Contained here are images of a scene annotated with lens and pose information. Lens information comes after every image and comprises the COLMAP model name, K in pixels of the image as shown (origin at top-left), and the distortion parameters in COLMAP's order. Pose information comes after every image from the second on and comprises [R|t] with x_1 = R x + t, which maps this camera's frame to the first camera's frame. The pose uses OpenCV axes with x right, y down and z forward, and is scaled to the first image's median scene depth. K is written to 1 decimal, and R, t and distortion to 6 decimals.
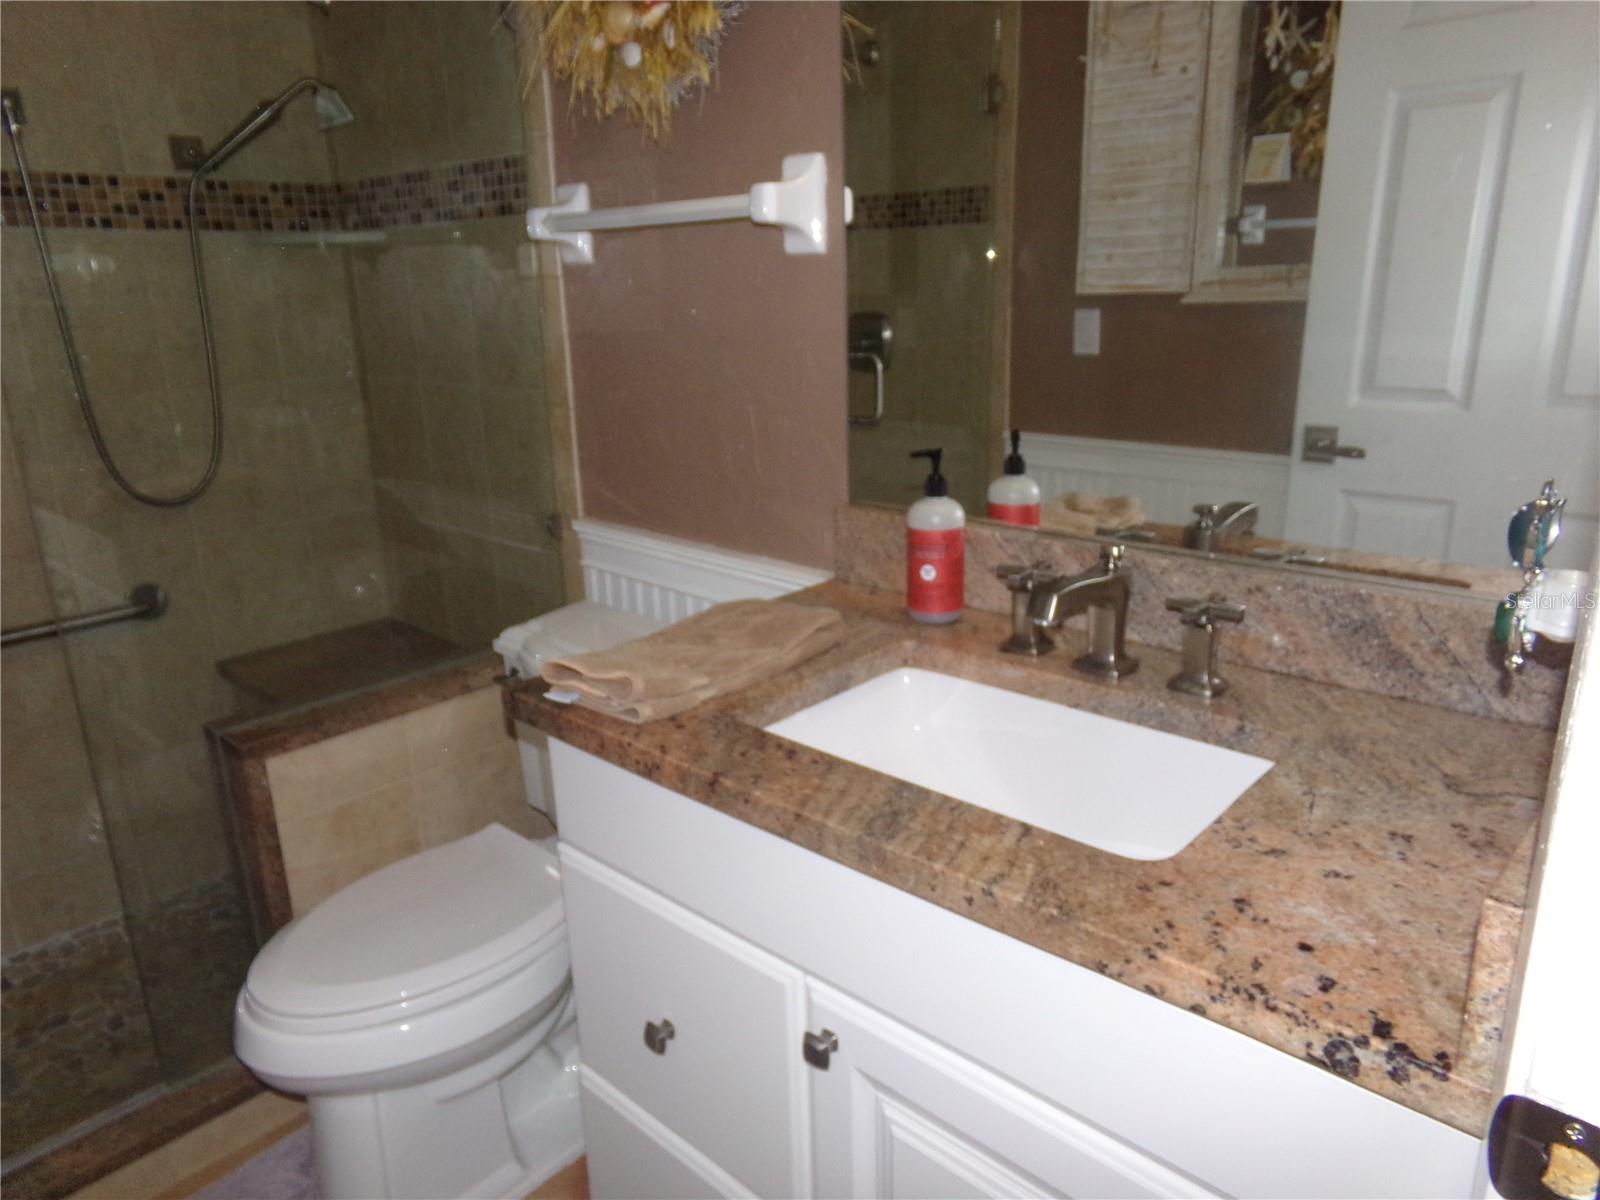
lens RADIAL K [[1107.8, 0, 777.5], [0, 1107.8, 605.4], [0, 0, 1]] dist [-0.062309, 0.112729]
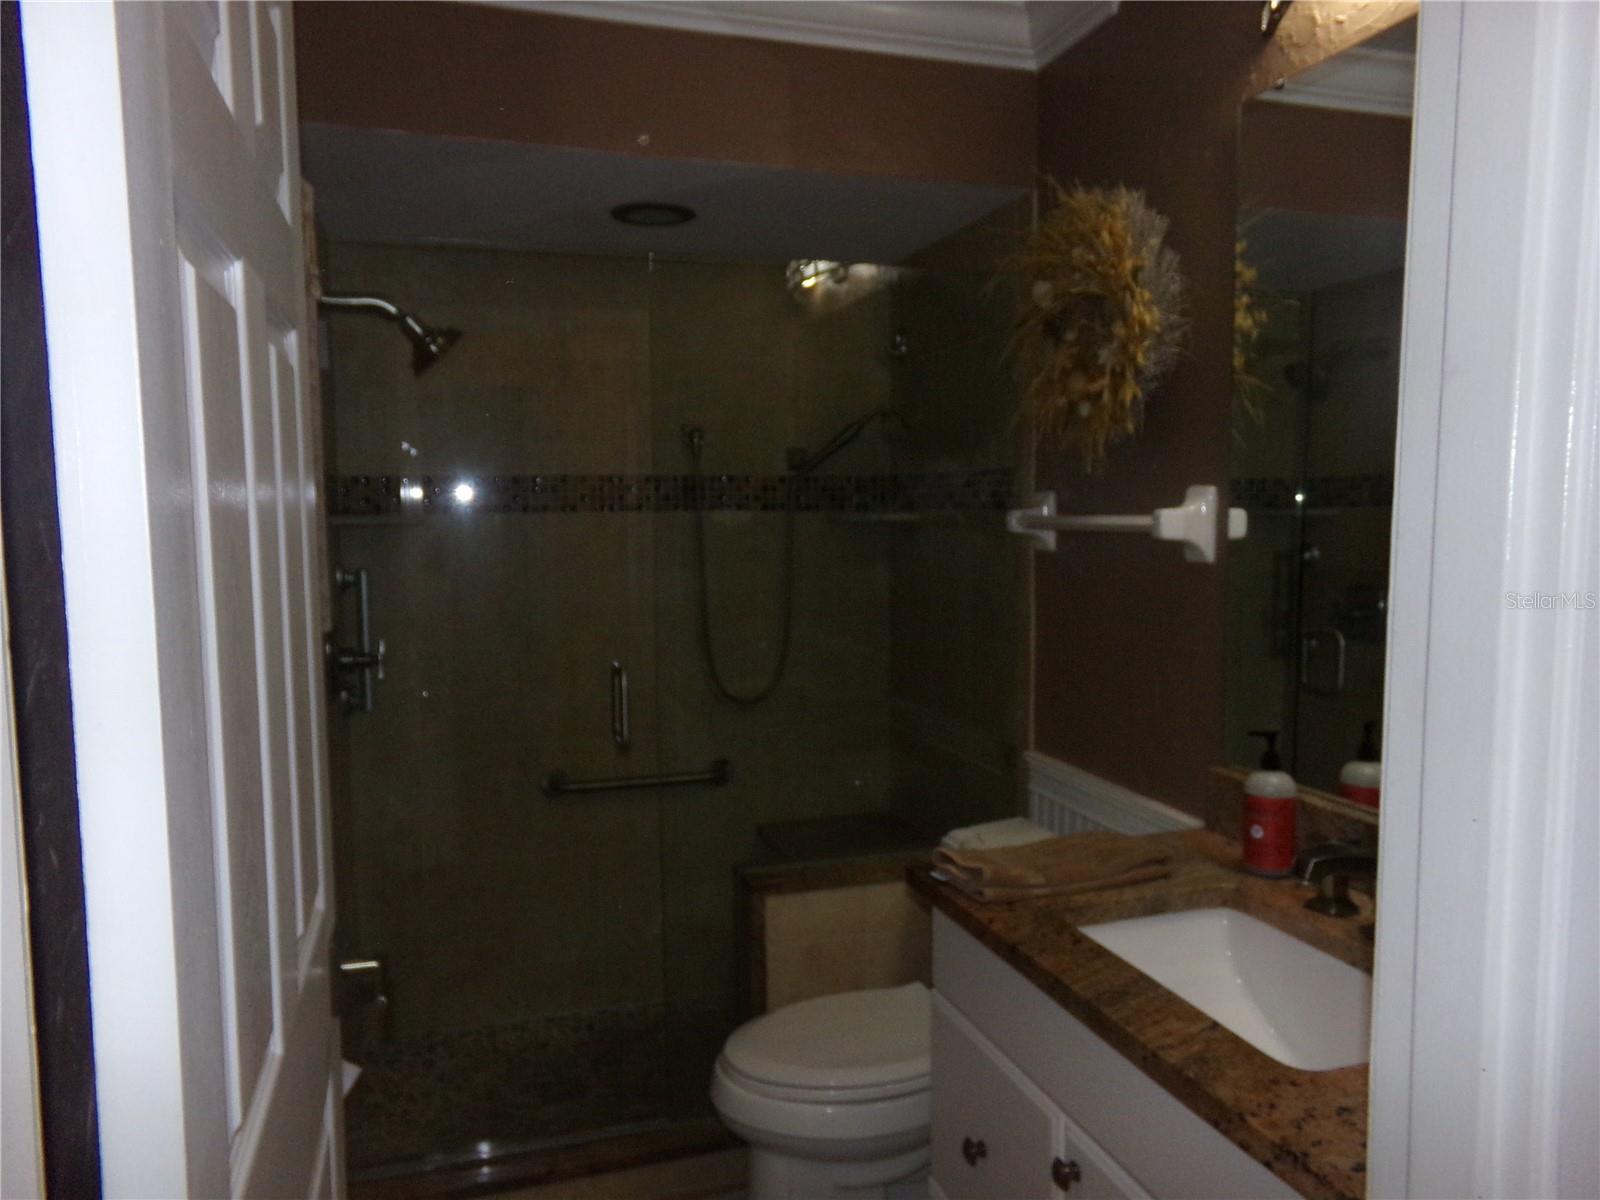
lens RADIAL K [[1107.8, 0, 777.5], [0, 1107.8, 605.4], [0, 0, 1]] dist [-0.062309, 0.112729]
pose [[0.869351, 0.065756, -0.489800, 0.182582], [-0.161196, 0.974633, -0.155263, 0.000303], [0.467166, 0.213932, 0.857898, -0.232210]]
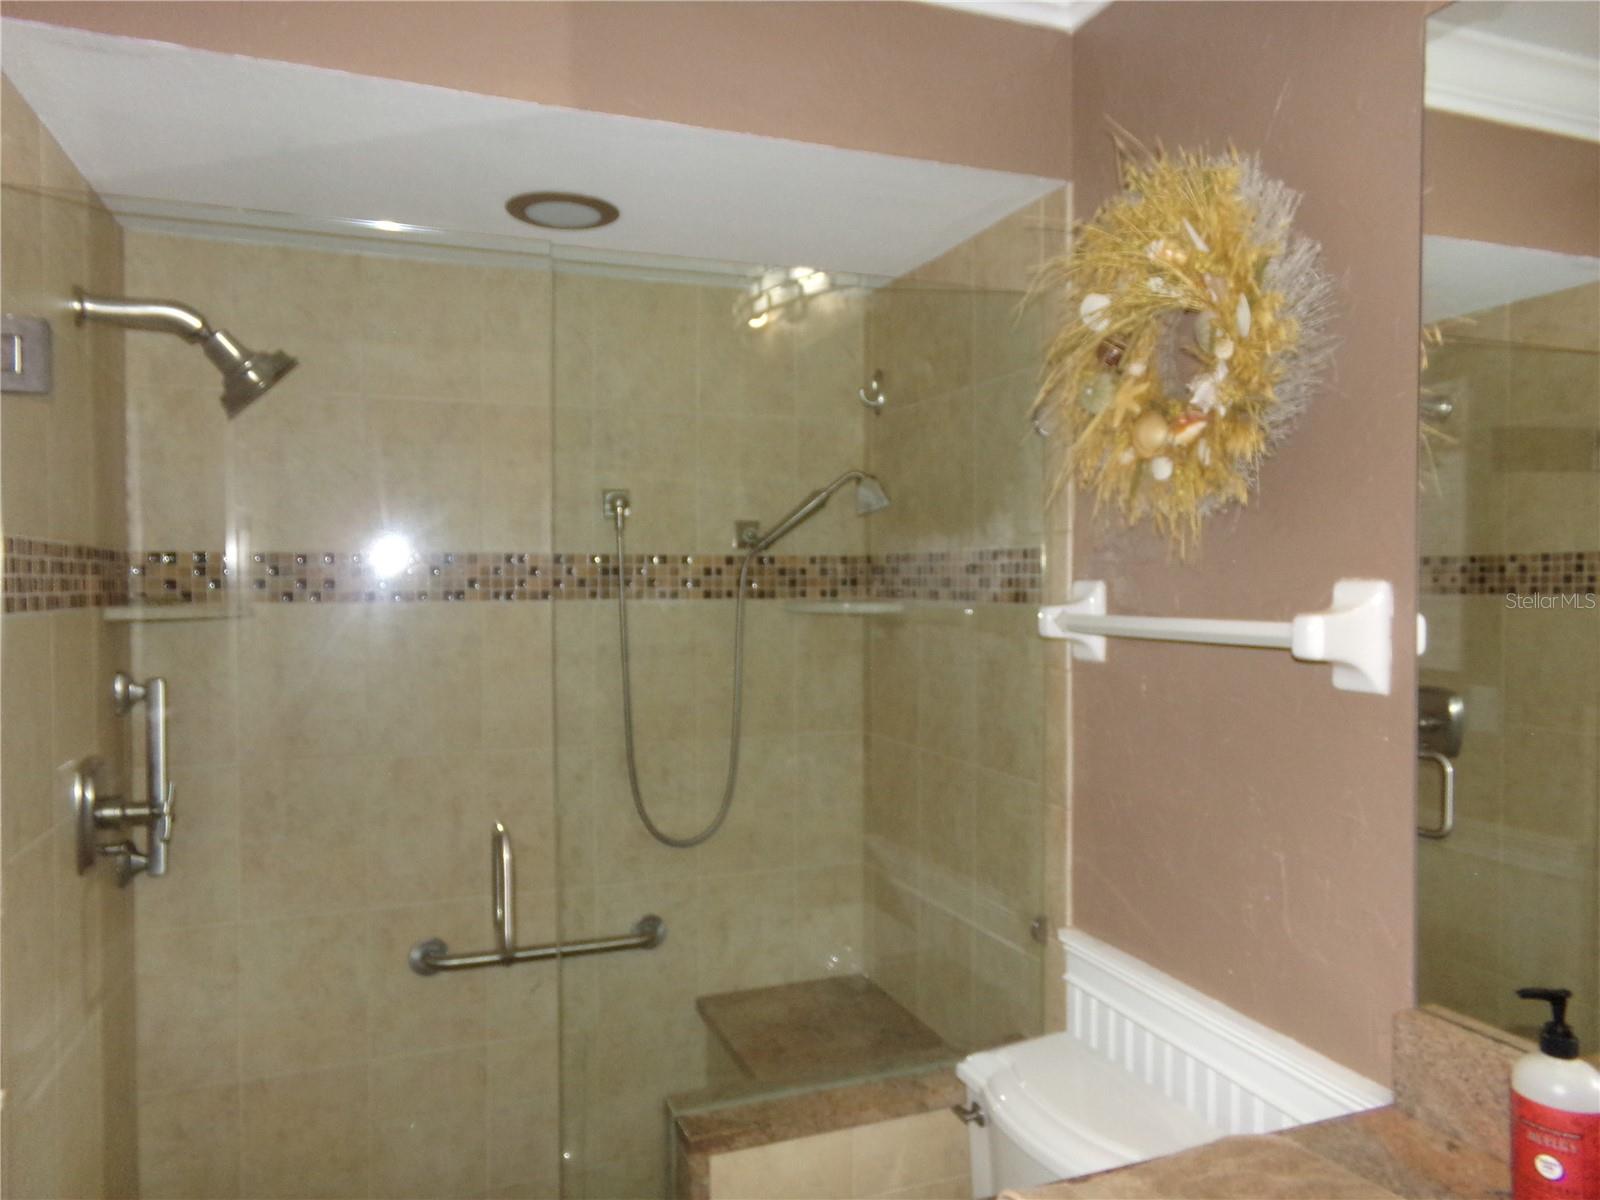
lens RADIAL K [[1099.7, 0, 800.5], [0, 1099.7, 615.8], [0, 0, 1]] dist [-0.023345, 0.067890]
pose [[0.906211, 0.040085, -0.420920, -0.009582], [-0.144957, 0.964620, -0.220218, -0.104047], [0.397201, 0.260580, 0.879960, 0.059821]]
